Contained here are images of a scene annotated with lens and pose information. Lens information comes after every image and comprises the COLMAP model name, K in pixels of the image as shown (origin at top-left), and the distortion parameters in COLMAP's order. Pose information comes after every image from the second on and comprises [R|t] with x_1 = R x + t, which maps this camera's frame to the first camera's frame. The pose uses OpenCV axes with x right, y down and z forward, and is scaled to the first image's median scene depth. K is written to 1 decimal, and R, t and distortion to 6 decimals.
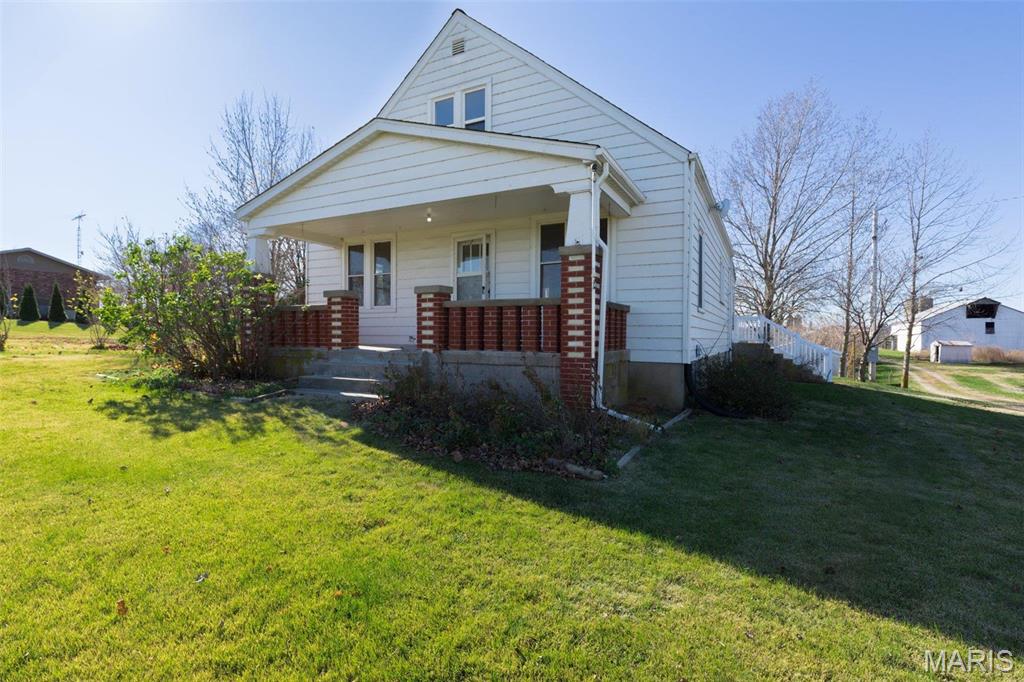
lens RADIAL K [[487.9, 0, 510.0], [0, 487.9, 337.4], [0, 0, 1]] dist [-0.000610, -0.000087]
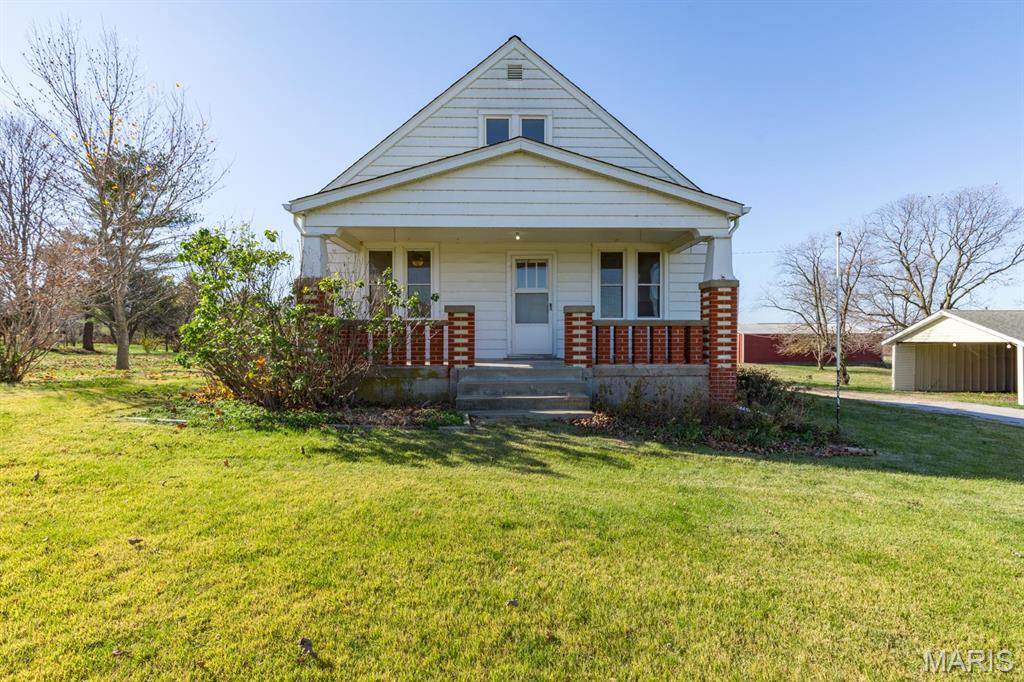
lens RADIAL K [[462.5, 0, 511.6], [0, 462.5, 342.0], [0, 0, 1]] dist [-0.002471, -0.000134]
pose [[0.868961, -0.012119, 0.494732, -0.739347], [0.010263, 0.999926, 0.006467, -0.030873], [-0.494774, -0.000542, 0.869021, 0.175806]]
